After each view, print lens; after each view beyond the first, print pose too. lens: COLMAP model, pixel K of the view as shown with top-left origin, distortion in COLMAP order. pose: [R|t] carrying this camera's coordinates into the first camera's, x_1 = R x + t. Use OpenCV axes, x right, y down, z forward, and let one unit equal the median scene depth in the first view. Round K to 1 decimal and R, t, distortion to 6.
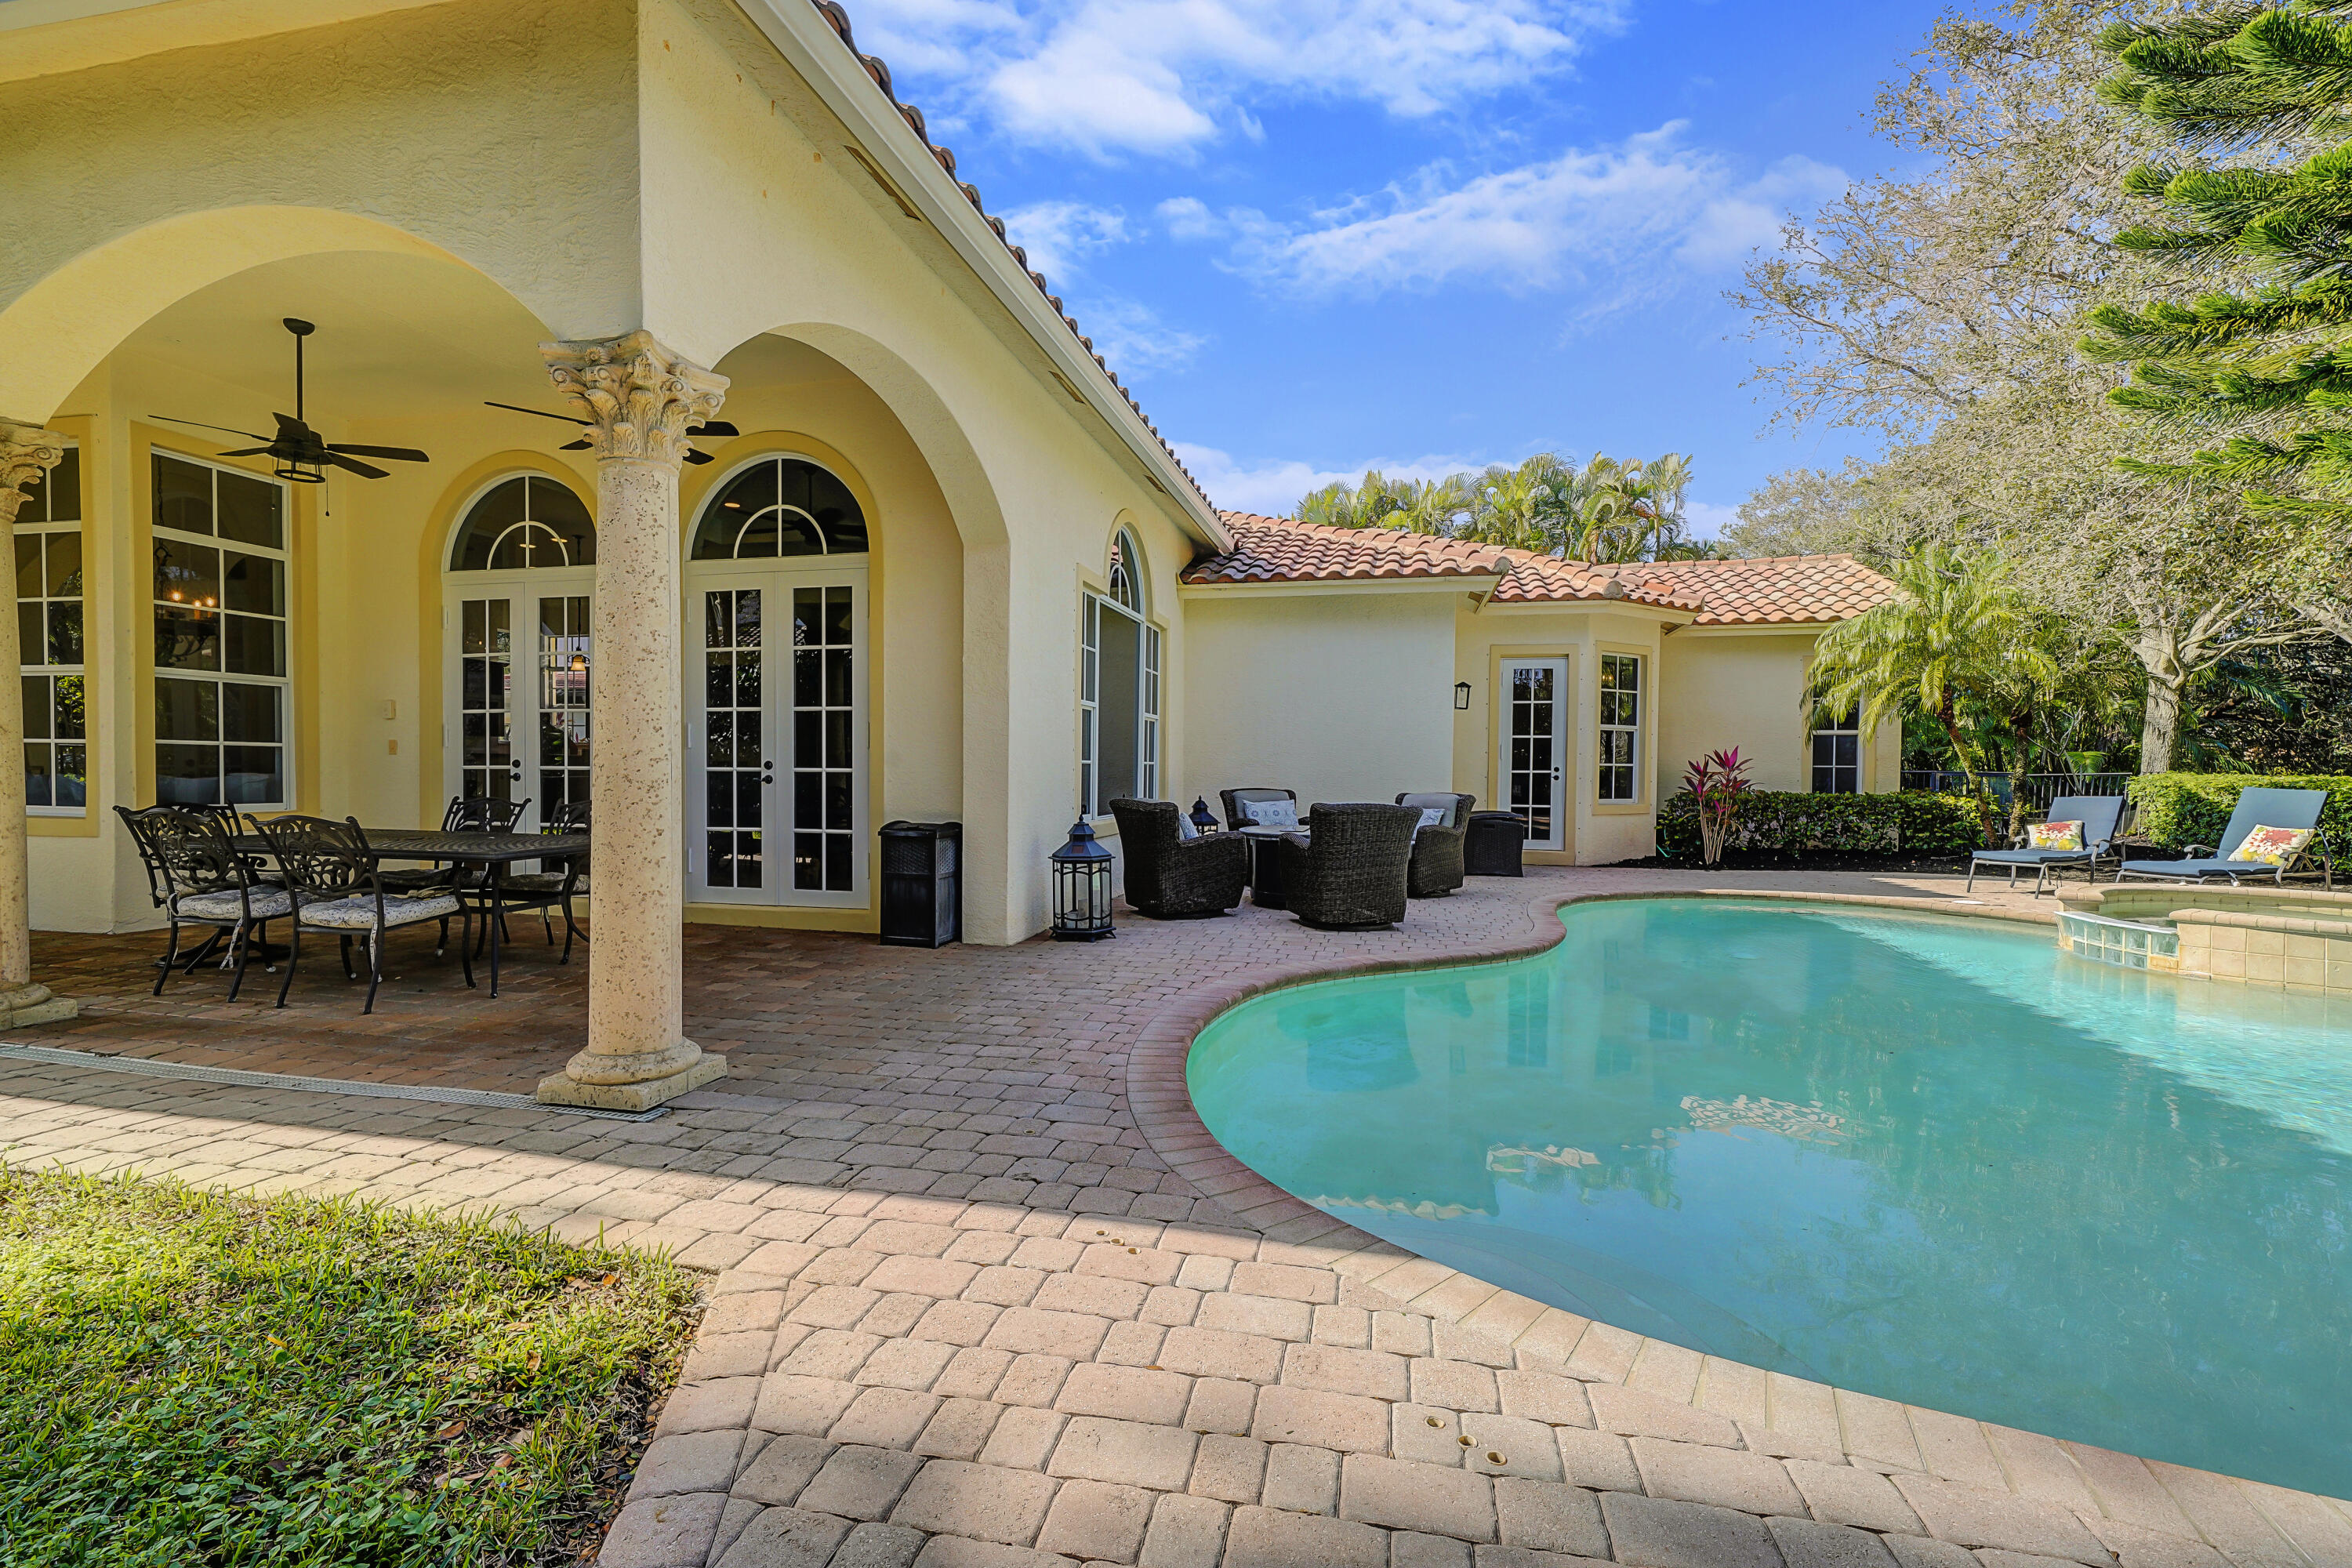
lens RADIAL K [[1041.3, 0, 1169.9], [0, 1041.3, 789.2], [0, 0, 1]] dist [0.007758, 0.002139]
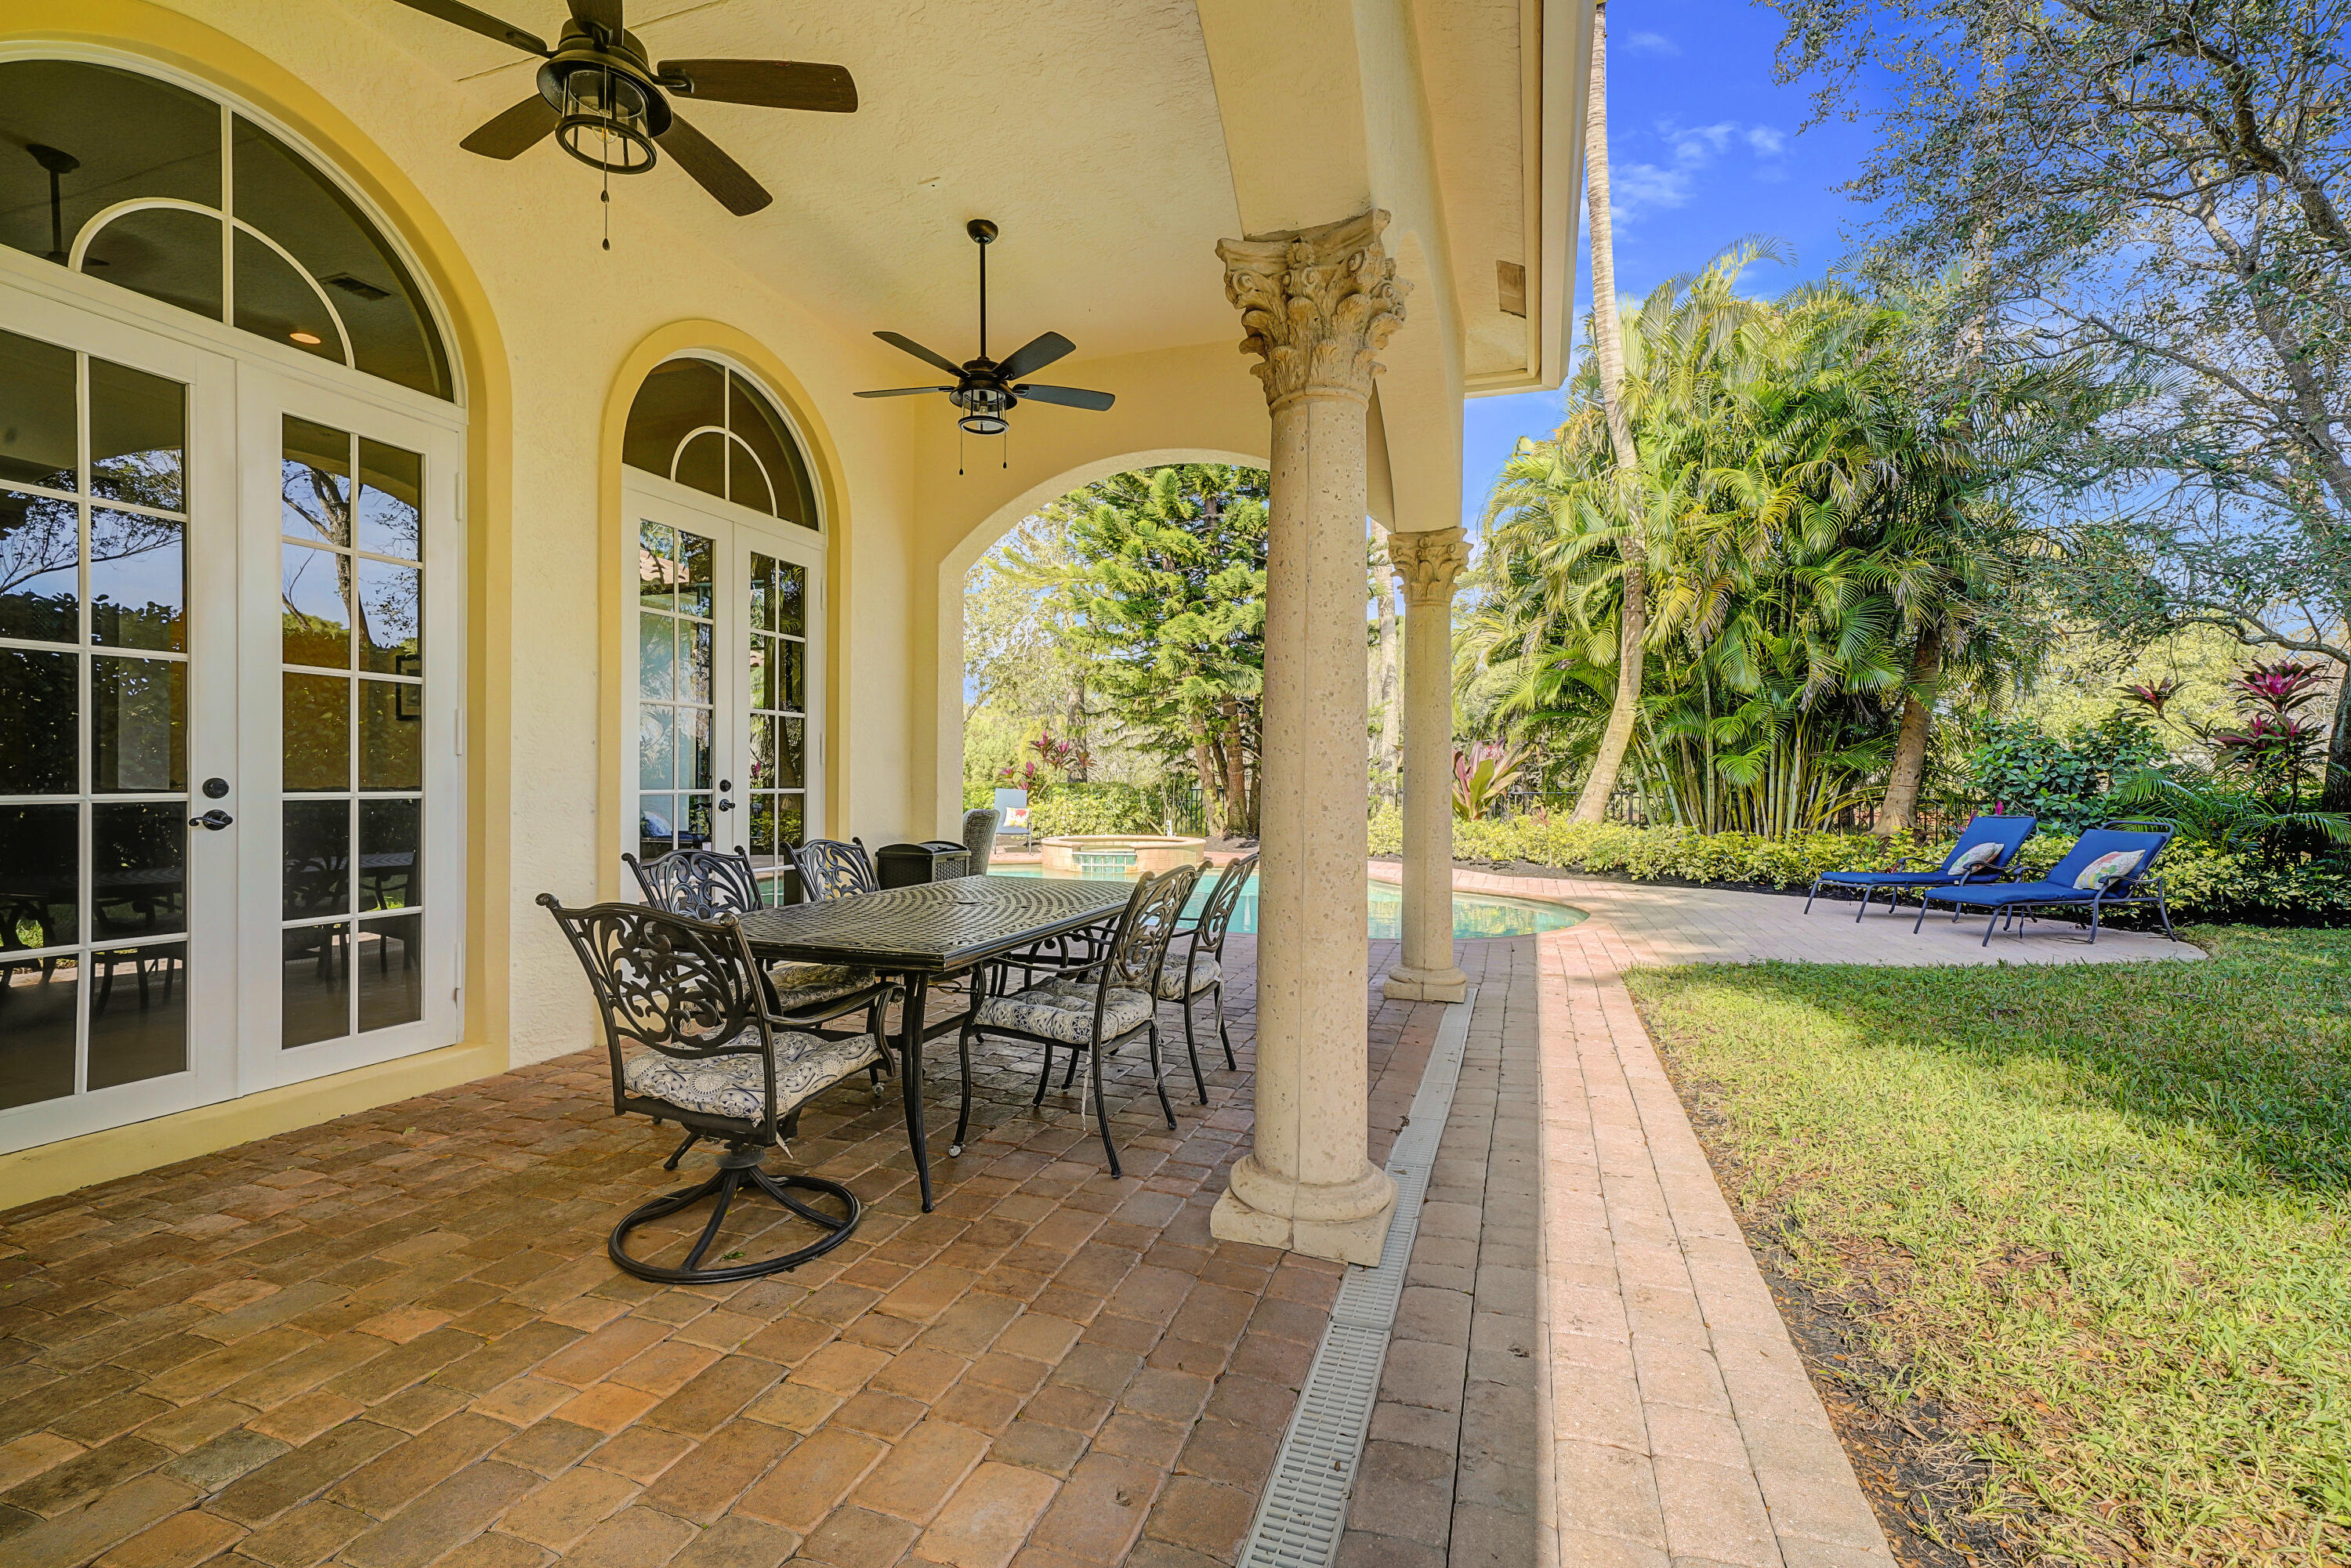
lens RADIAL K [[1040.8, 0, 1167.0], [0, 1040.8, 786.1], [0, 0, 1]] dist [0.007758, 0.002139]
pose [[0.103016, -0.011588, 0.994612, -0.891748], [0.019825, 0.999757, 0.009595, -0.020616], [-0.994482, 0.018730, 0.103221, 0.520533]]
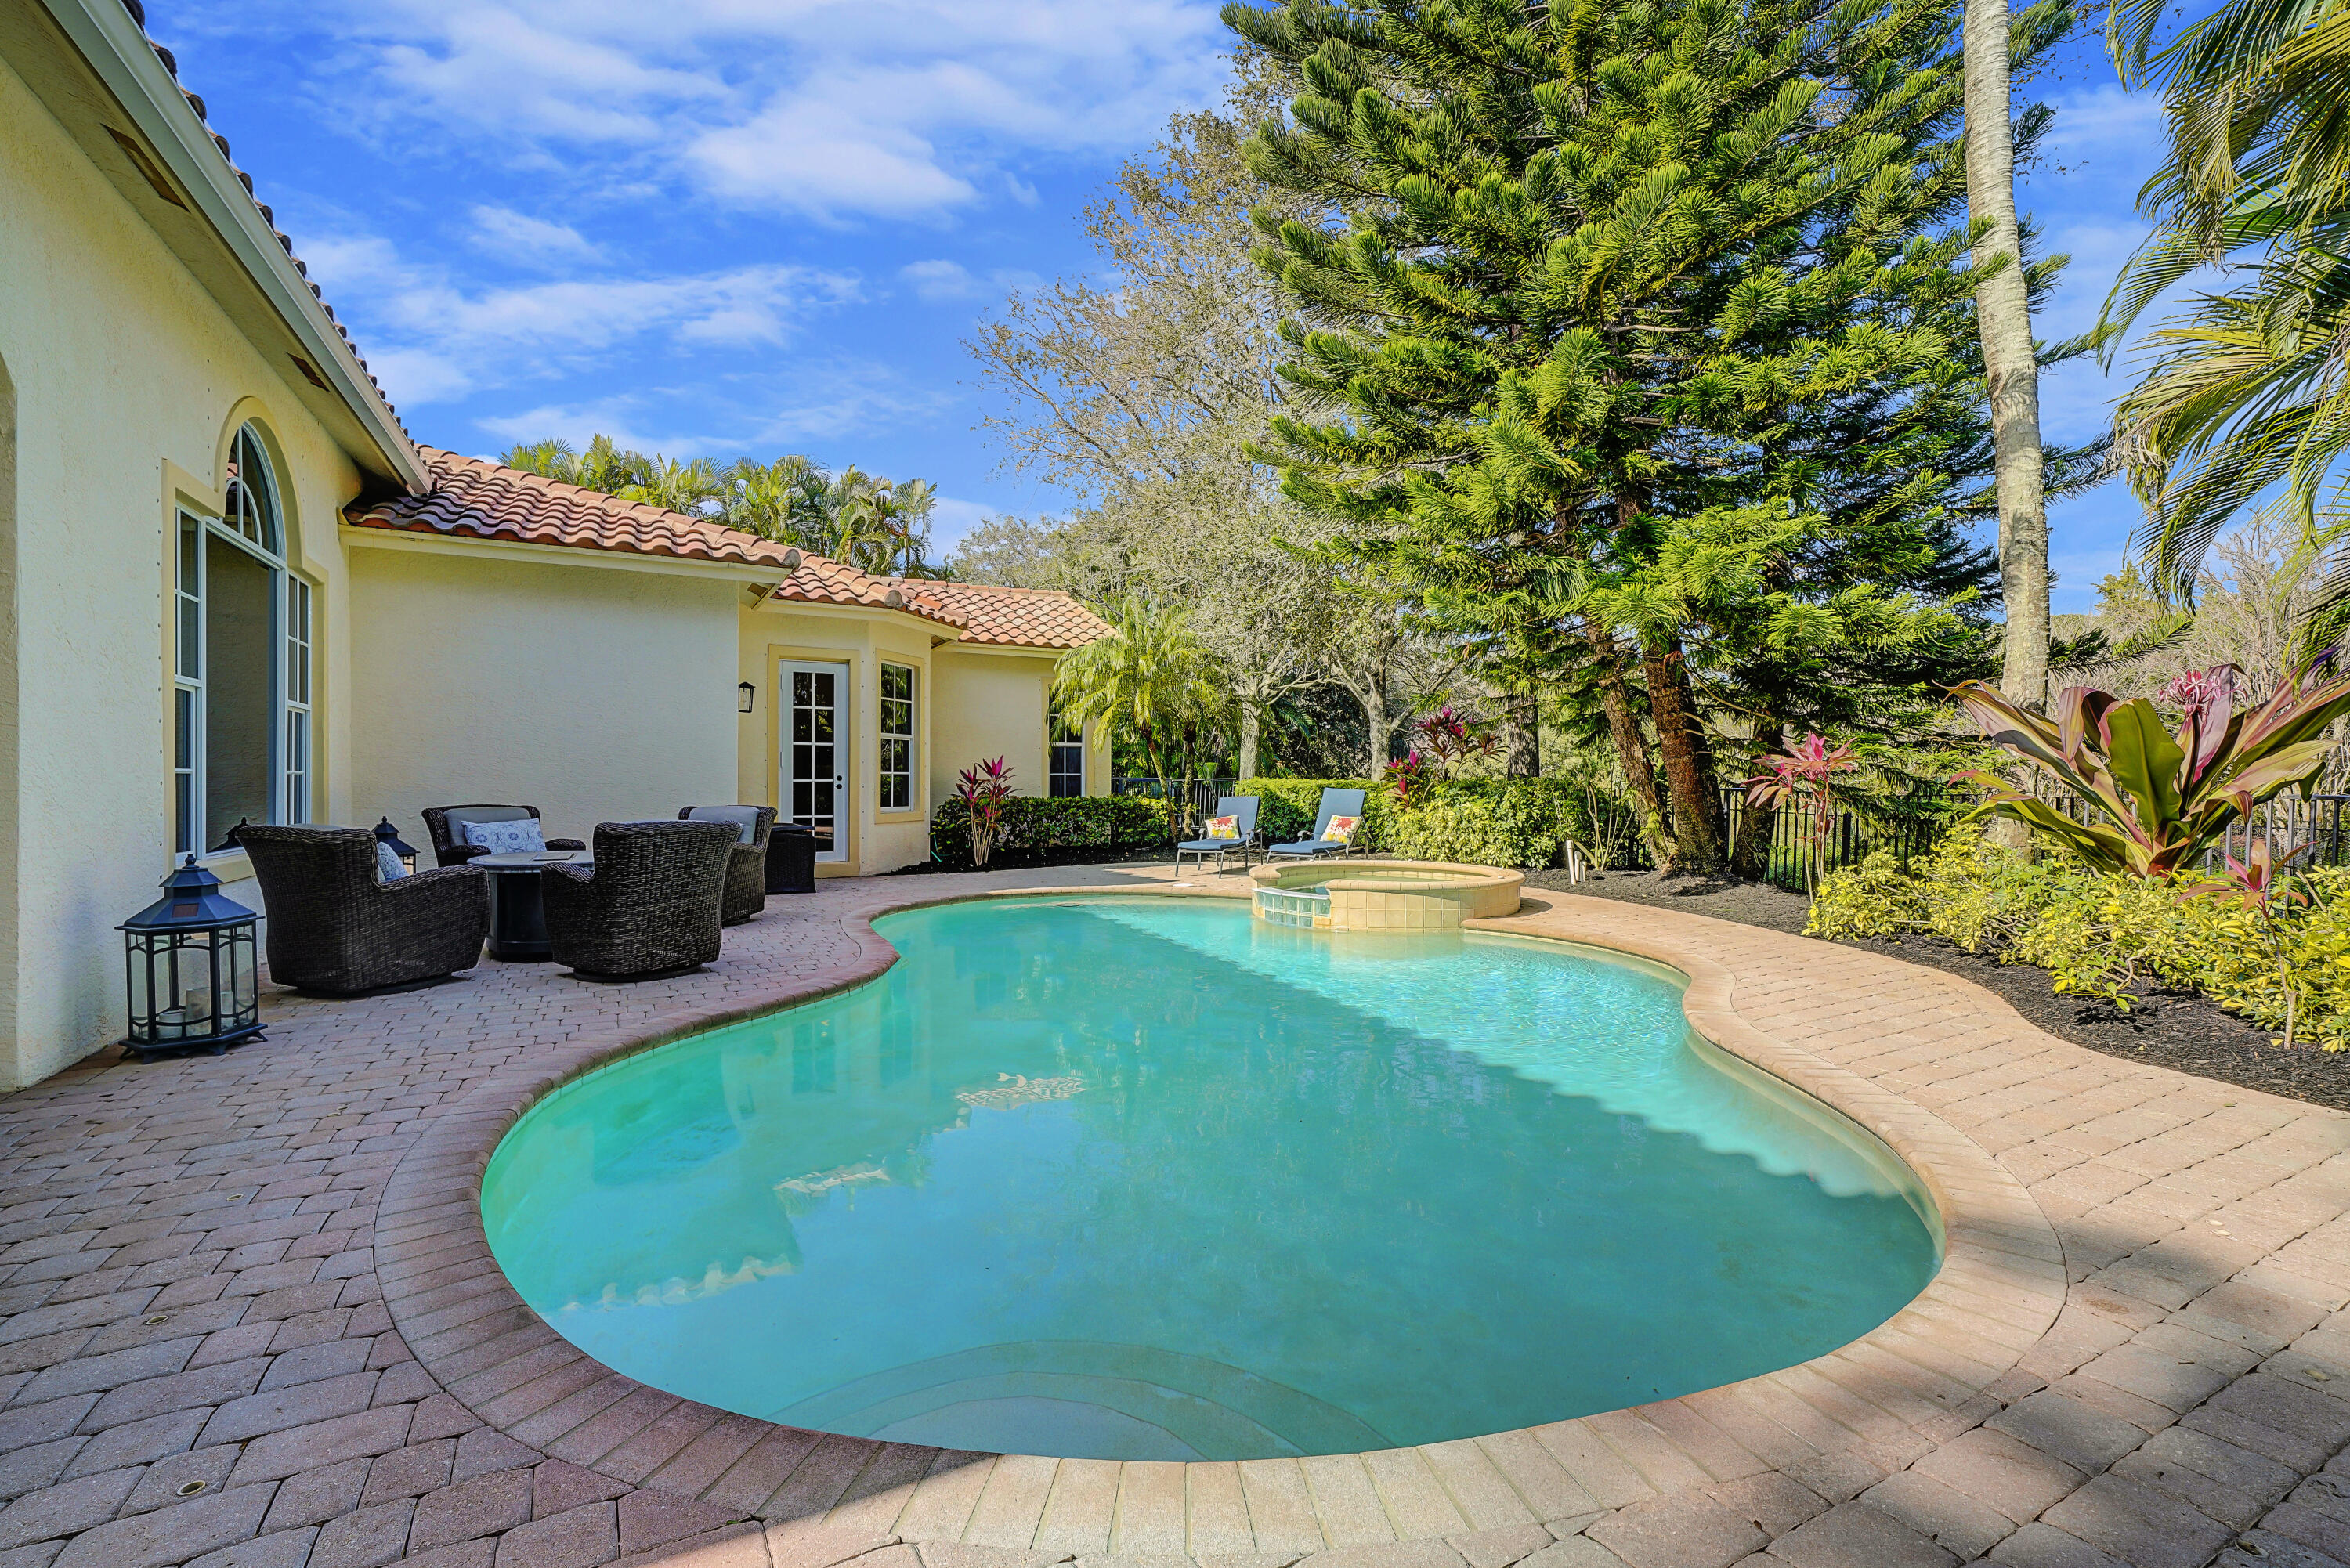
lens RADIAL K [[1040.3, 0, 1179.8], [0, 1040.3, 784.4], [0, 0, 1]] dist [0.007758, 0.002139]
pose [[0.756418, -0.009730, 0.654016, -0.033632], [0.018028, 0.999820, -0.005976, -0.002362], [-0.653840, 0.016311, 0.756457, 0.091270]]
